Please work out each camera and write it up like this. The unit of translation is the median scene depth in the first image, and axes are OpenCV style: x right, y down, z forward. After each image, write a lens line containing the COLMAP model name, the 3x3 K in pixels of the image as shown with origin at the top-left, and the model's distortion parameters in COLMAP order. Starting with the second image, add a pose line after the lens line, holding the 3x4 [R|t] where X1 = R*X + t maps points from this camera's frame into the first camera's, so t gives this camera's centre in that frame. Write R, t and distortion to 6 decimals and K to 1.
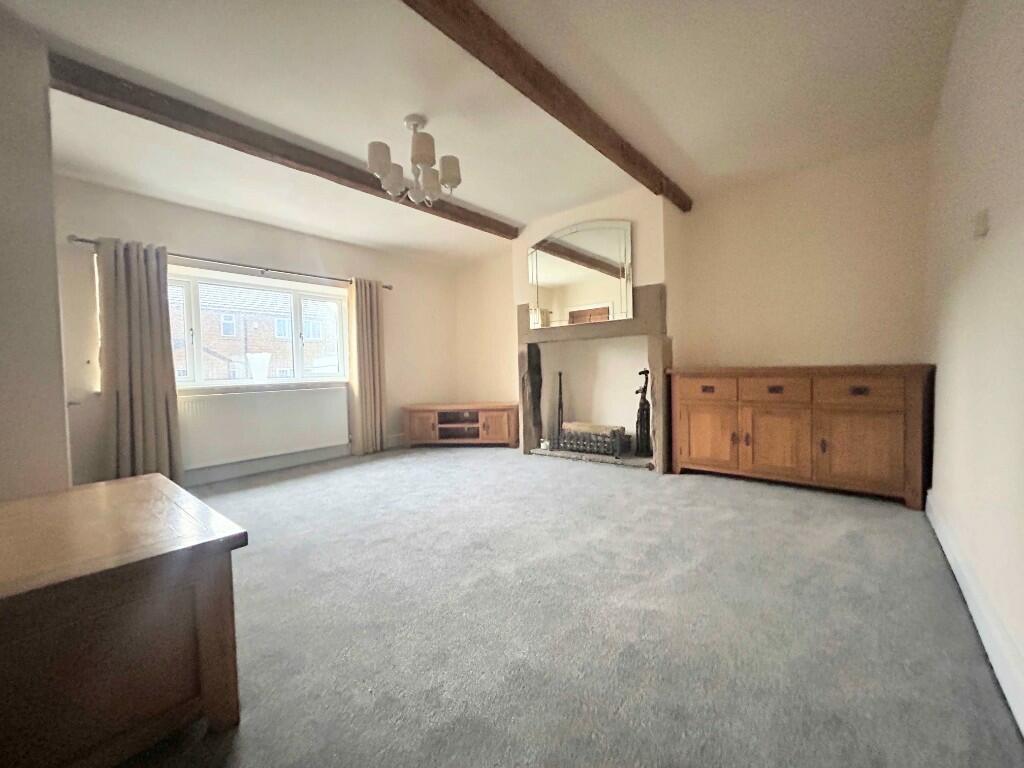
lens RADIAL K [[409.0, 0, 507.6], [0, 409.0, 388.2], [0, 0, 1]] dist [-0.000950, 0.000081]
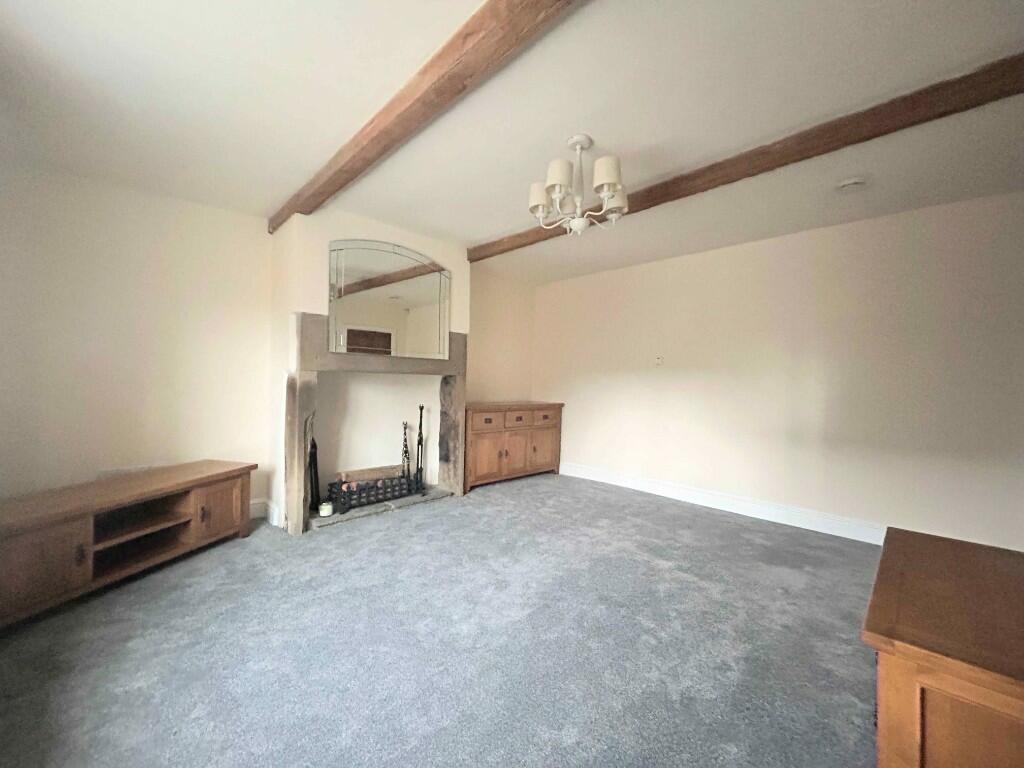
lens RADIAL K [[409.0, 0, 507.4], [0, 409.0, 380.5], [0, 0, 1]] dist [-0.000950, 0.000081]
pose [[0.078175, 0.036668, 0.996265, -0.857234], [0.024318, 0.998956, -0.038676, -0.077820], [-0.996643, 0.027251, 0.077202, 0.849412]]
